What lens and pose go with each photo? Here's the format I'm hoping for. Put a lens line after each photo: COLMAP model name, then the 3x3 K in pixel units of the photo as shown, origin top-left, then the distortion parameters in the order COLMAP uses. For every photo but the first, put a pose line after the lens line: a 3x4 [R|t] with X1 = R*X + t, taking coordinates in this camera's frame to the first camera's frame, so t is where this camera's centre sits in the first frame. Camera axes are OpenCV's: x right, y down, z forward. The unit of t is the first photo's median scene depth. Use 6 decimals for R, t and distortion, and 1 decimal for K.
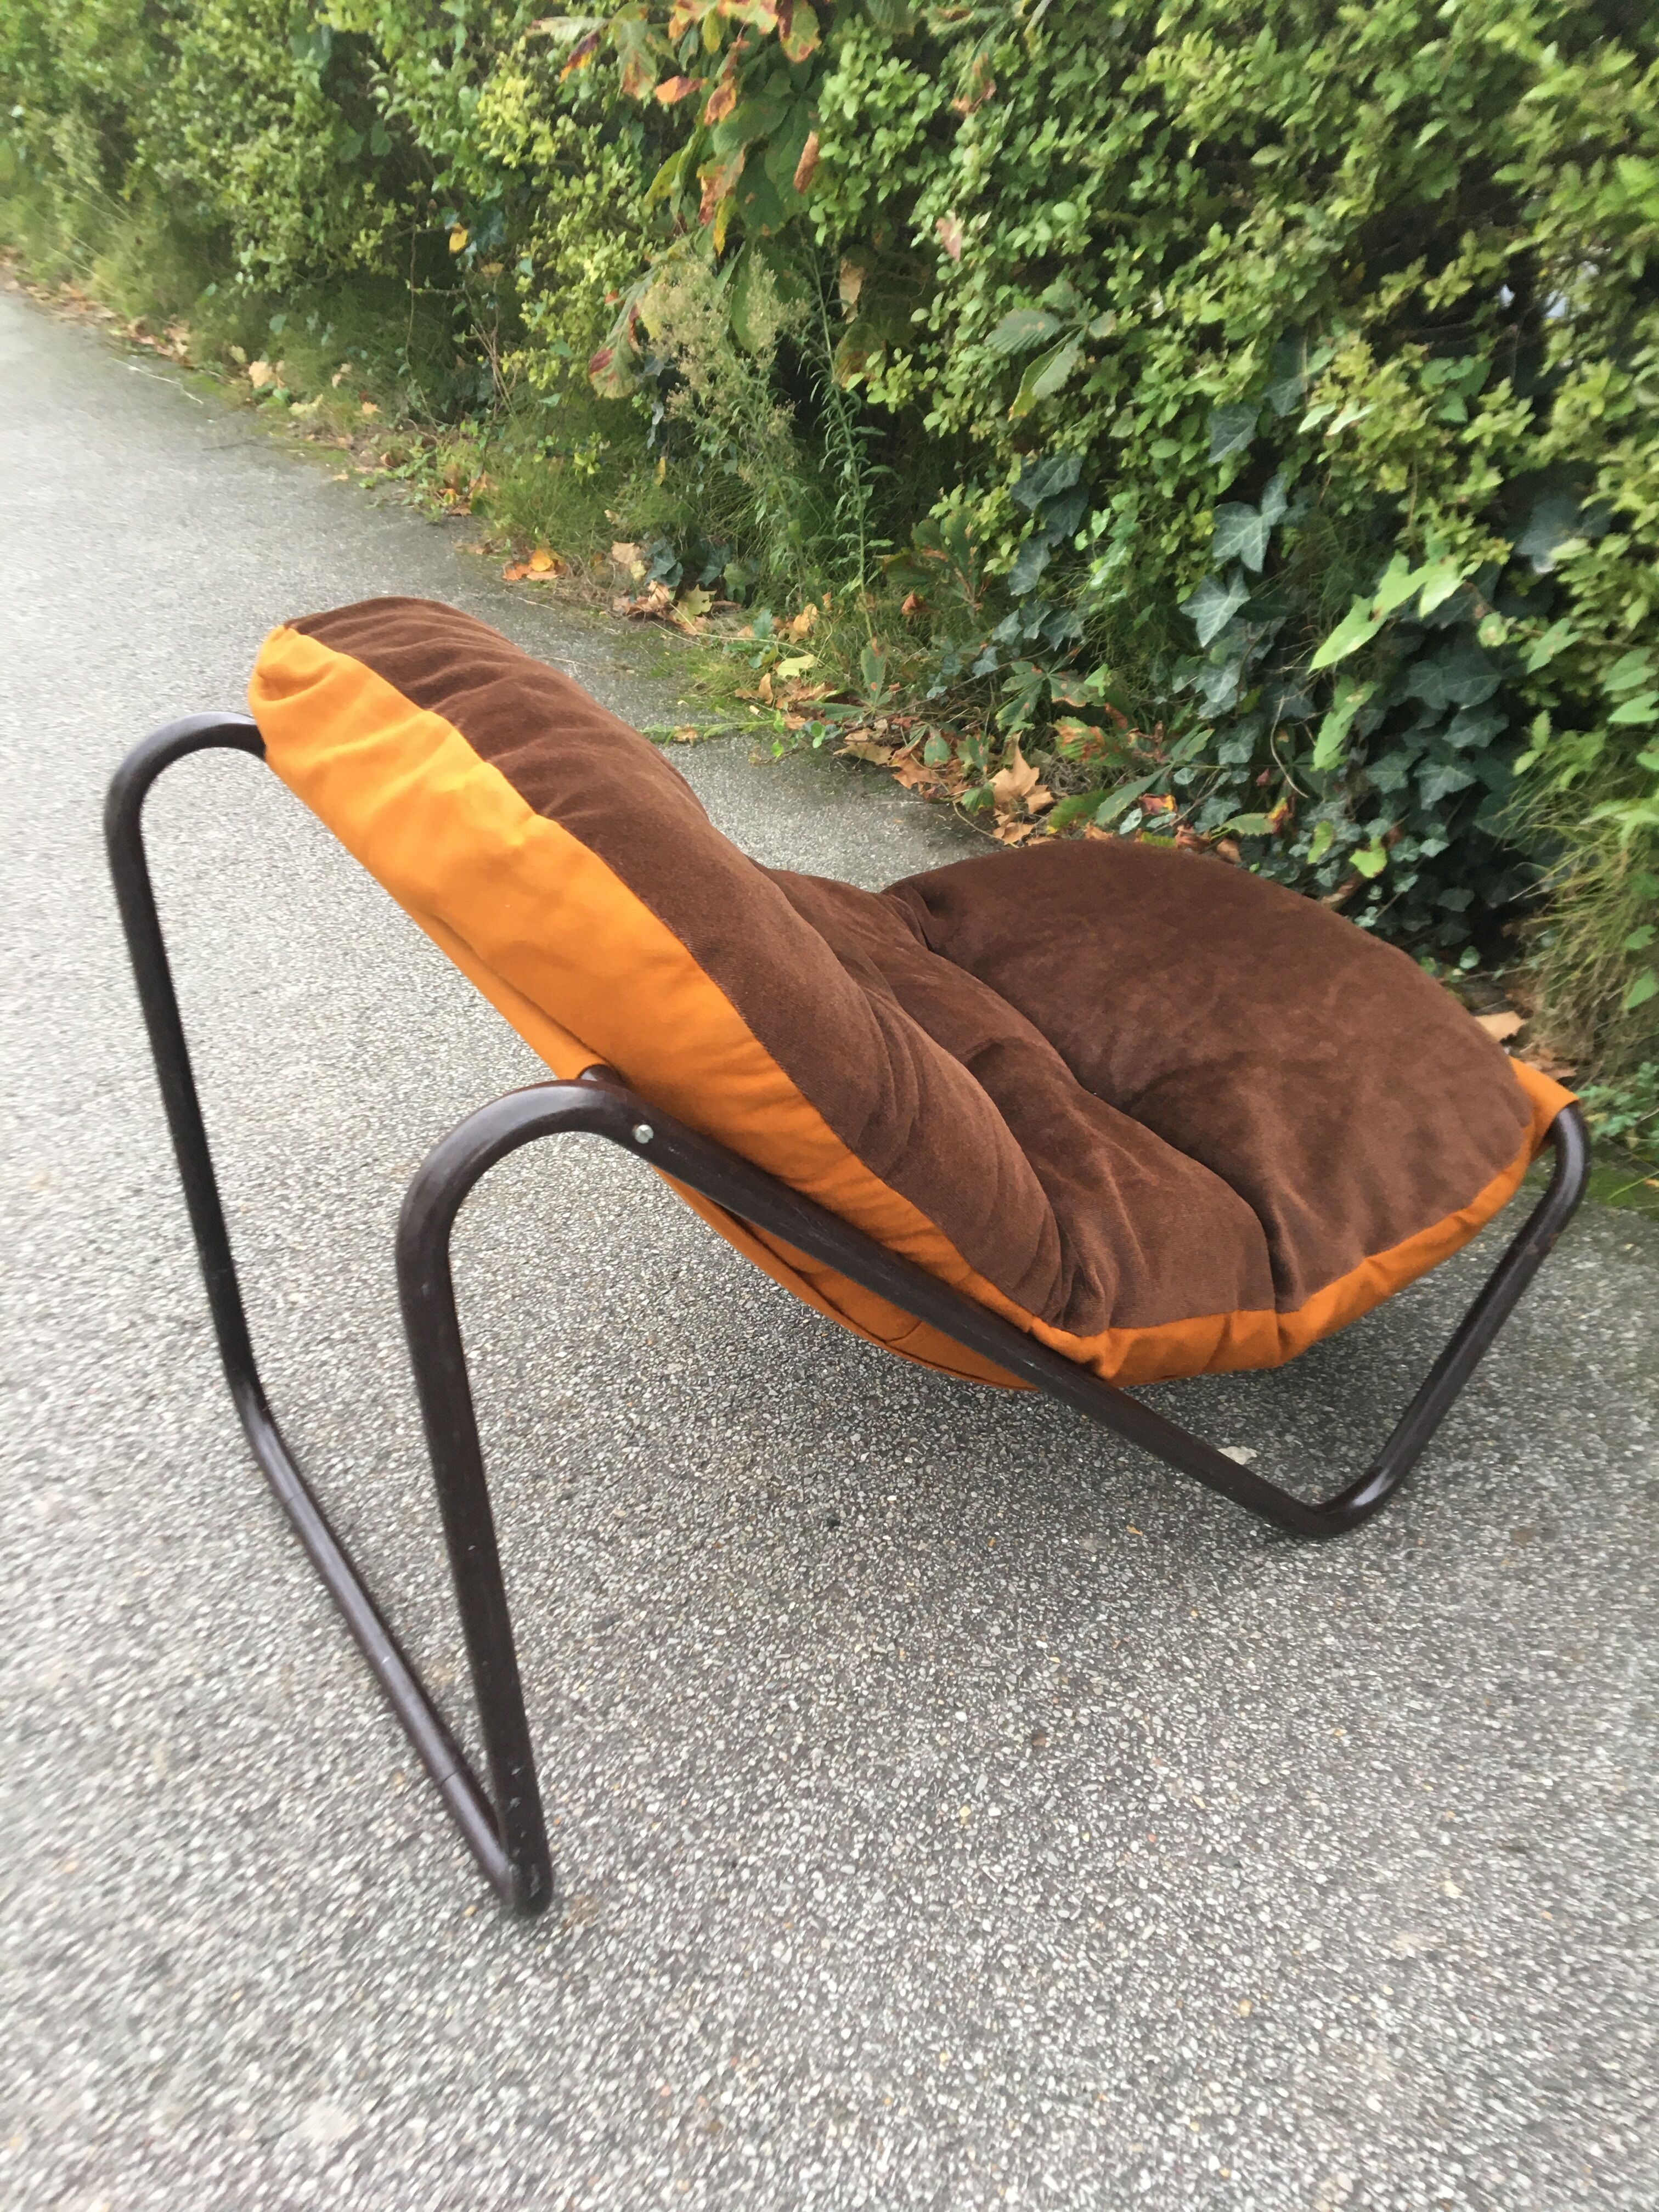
lens RADIAL K [[1853.2, 0, 829.5], [0, 1853.2, 1106.0], [0, 0, 1]] dist [0.055965, -0.067048]
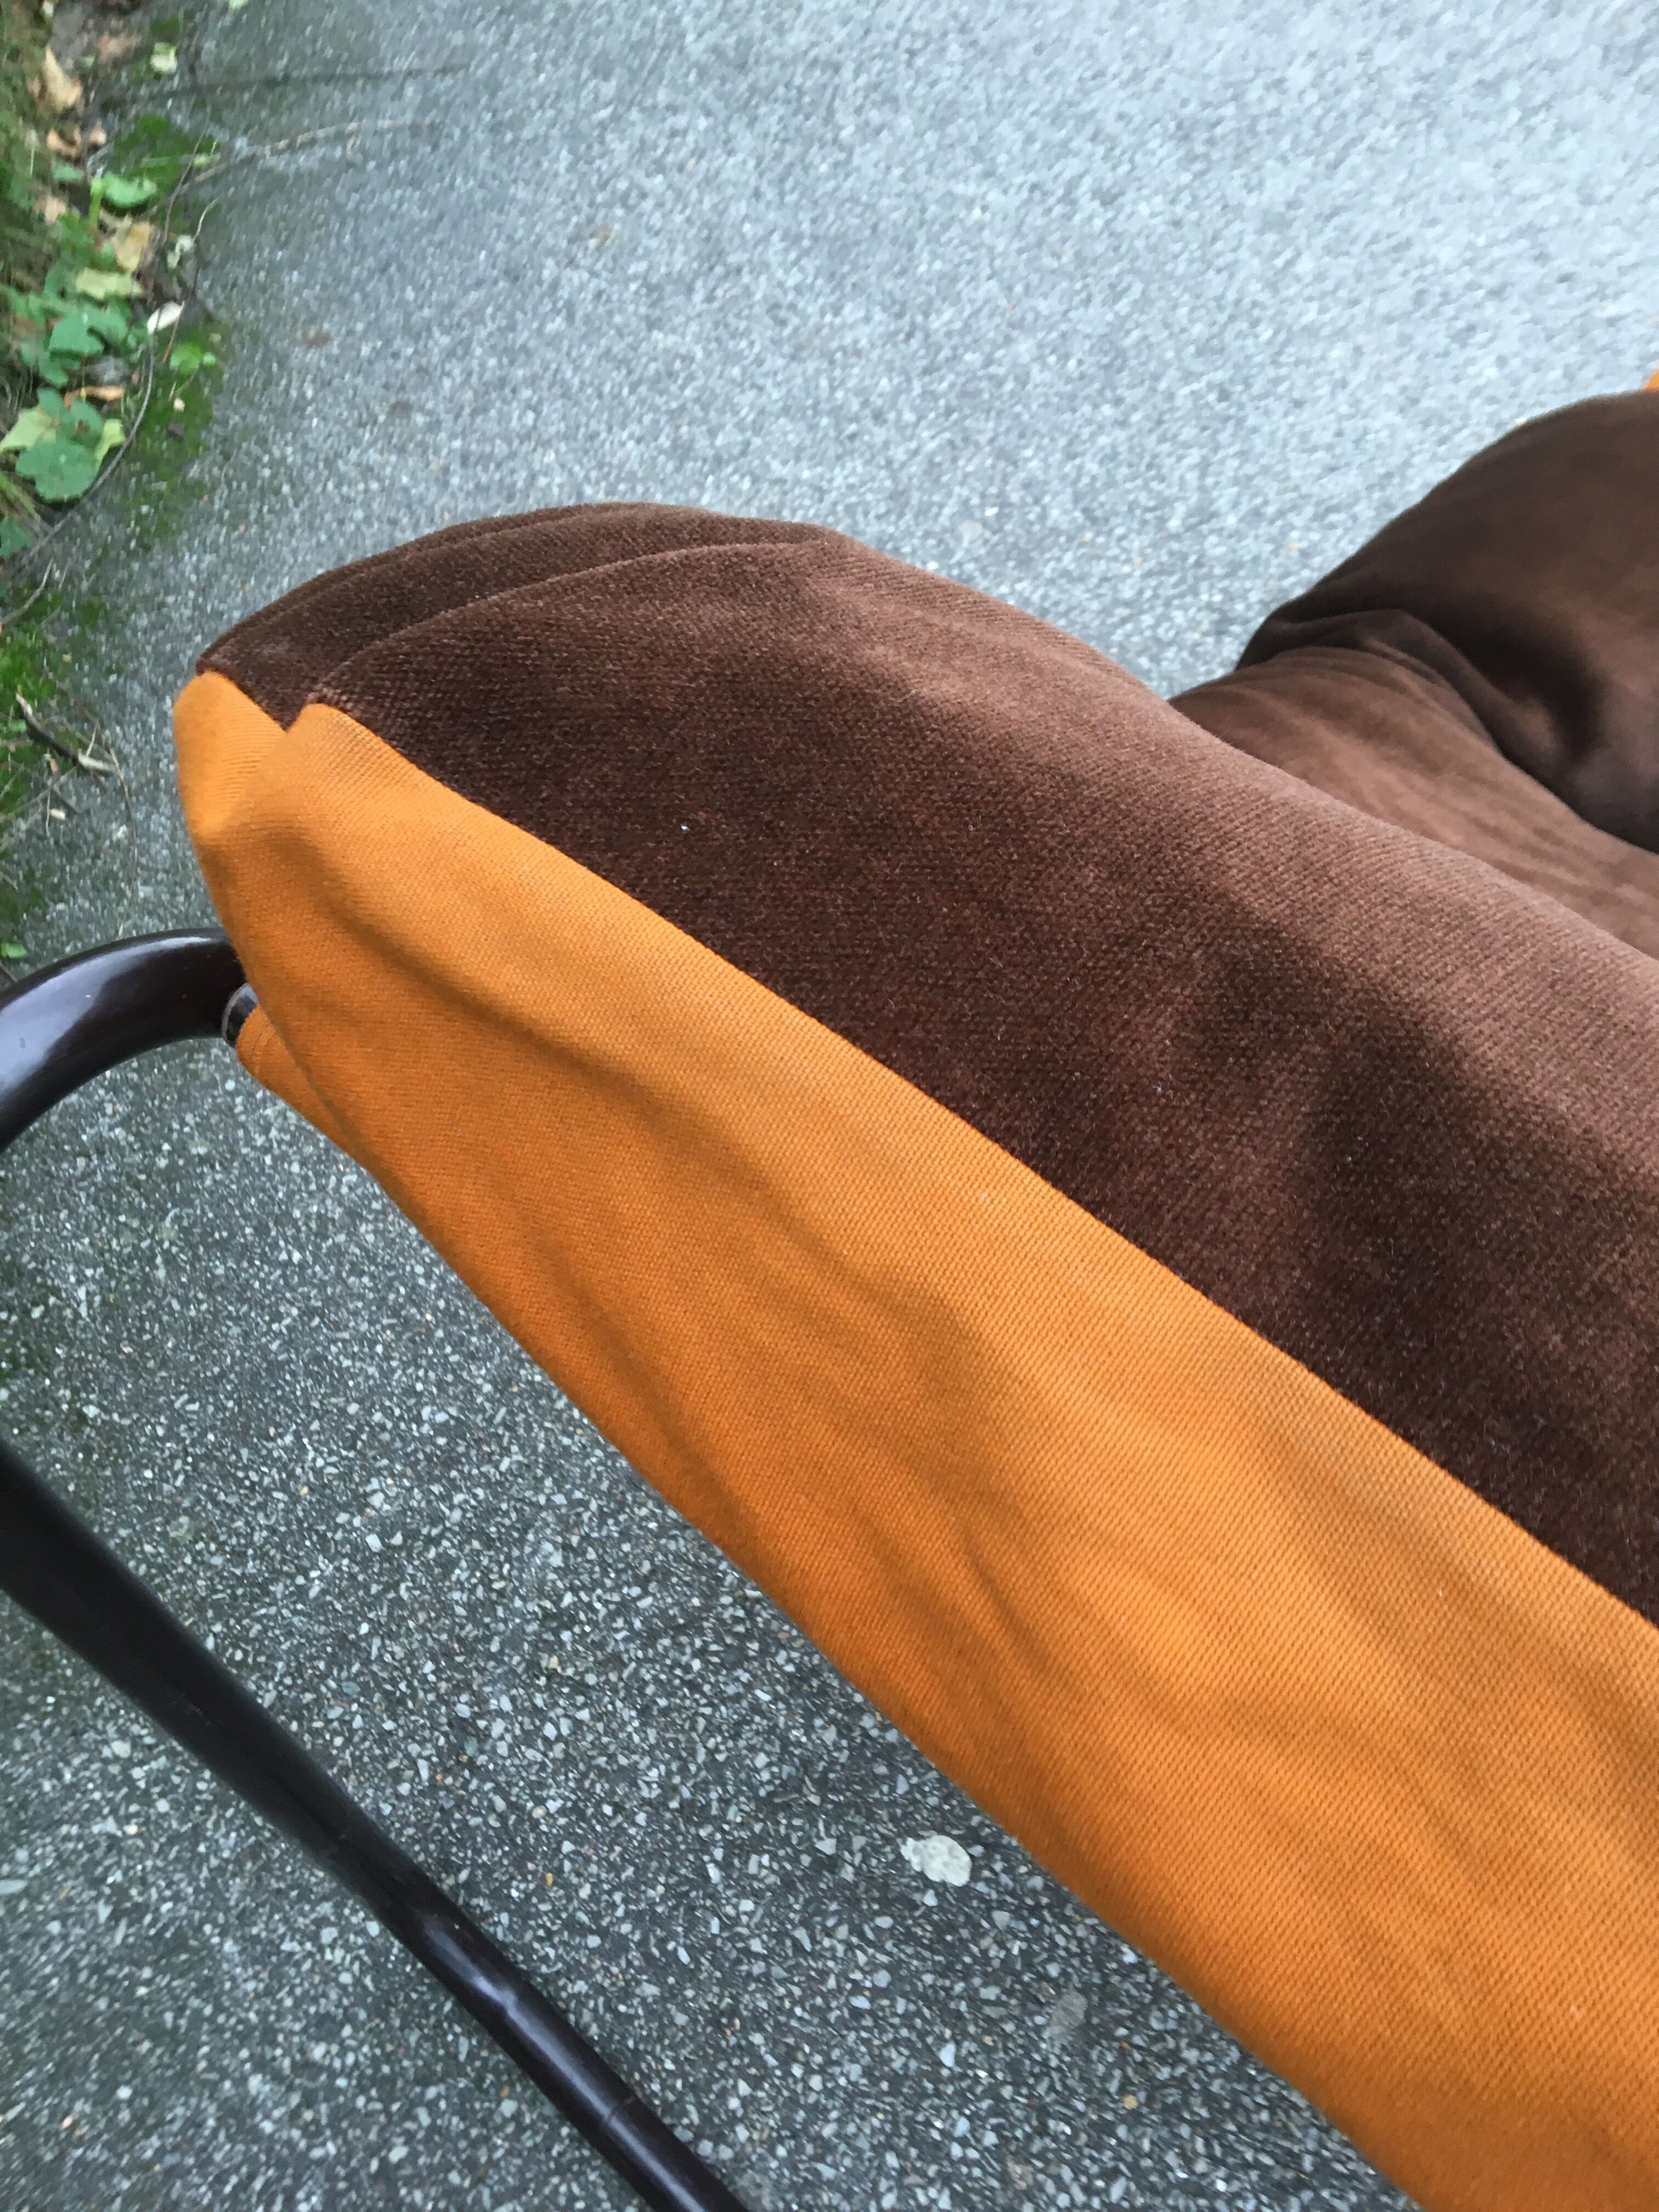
lens RADIAL K [[1848.9, 0, 834.0], [0, 1848.9, 1103.3], [0, 0, 1]] dist [0.062702, -0.079062]
pose [[-0.866549, -0.380183, 0.323348, 0.125750], [0.319050, 0.076235, 0.944667, -0.313832], [-0.383796, 0.921764, 0.055236, 0.645107]]
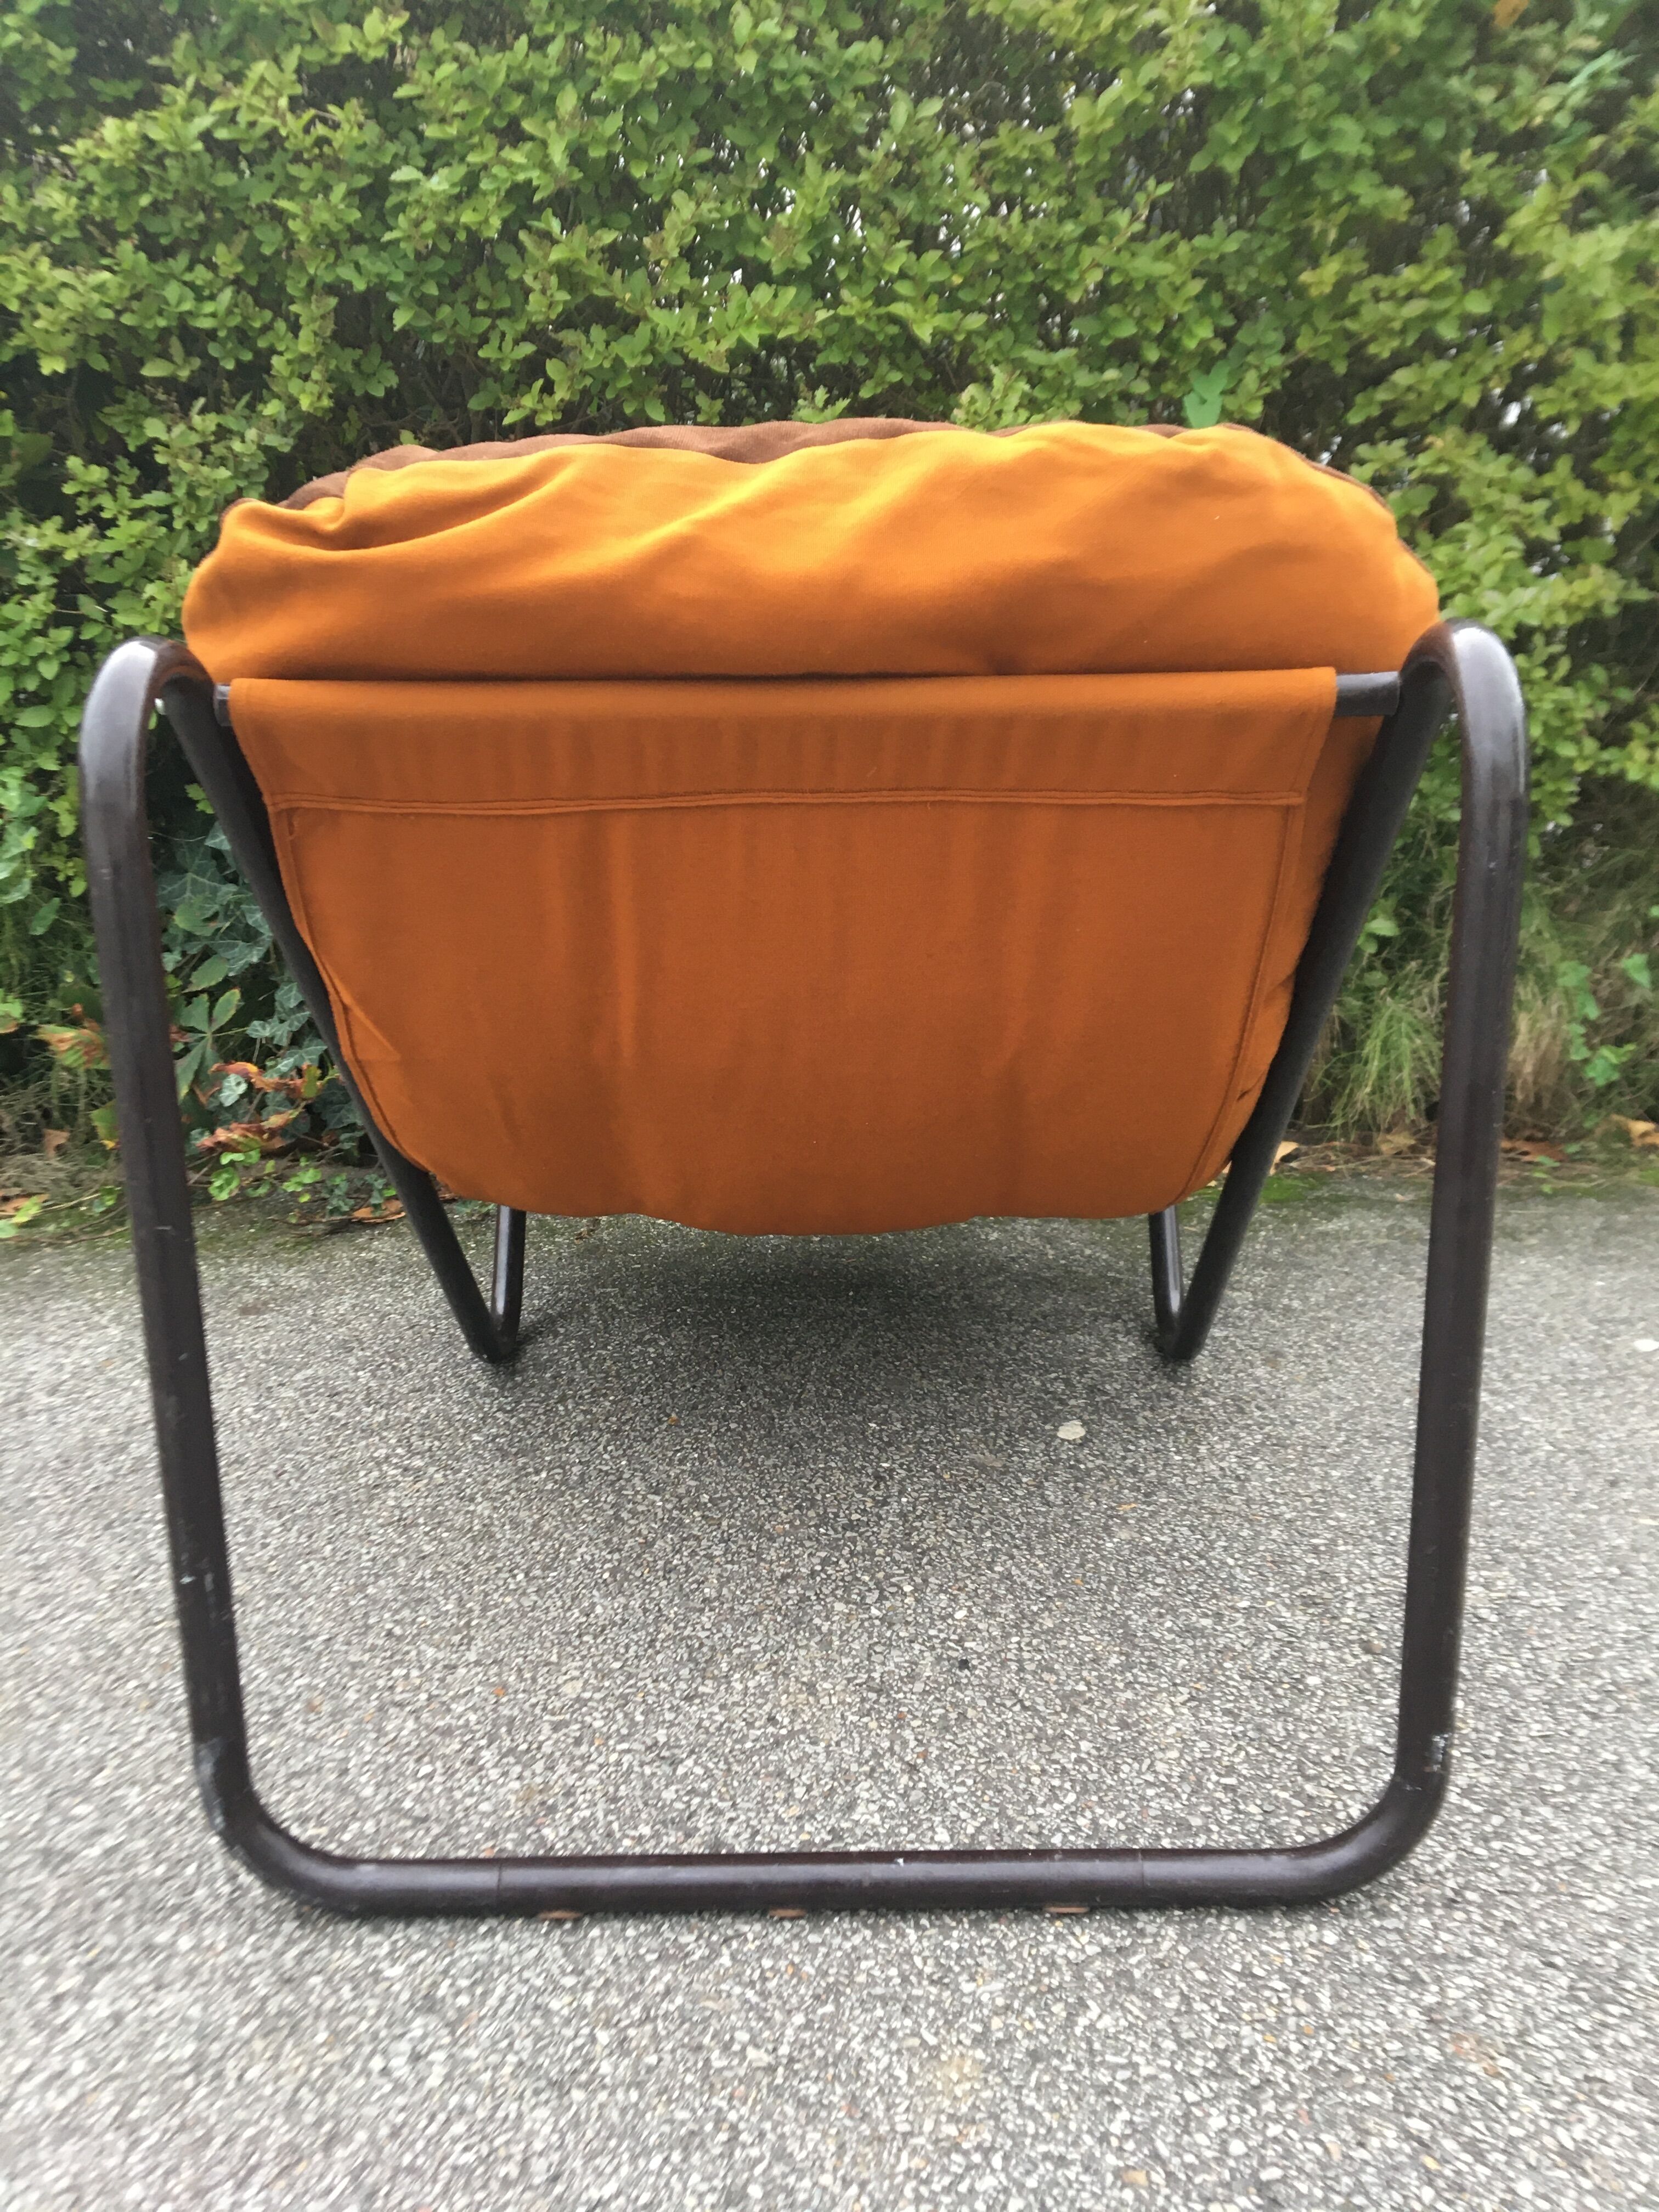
lens RADIAL K [[1861.3, 0, 831.2], [0, 1861.3, 1101.5], [0, 0, 1]] dist [0.053785, -0.063417]
pose [[0.521608, -0.220775, 0.824126, -0.489866], [0.464547, 0.883693, -0.057290, 0.032010], [-0.715627, 0.412728, 0.563502, 0.411594]]
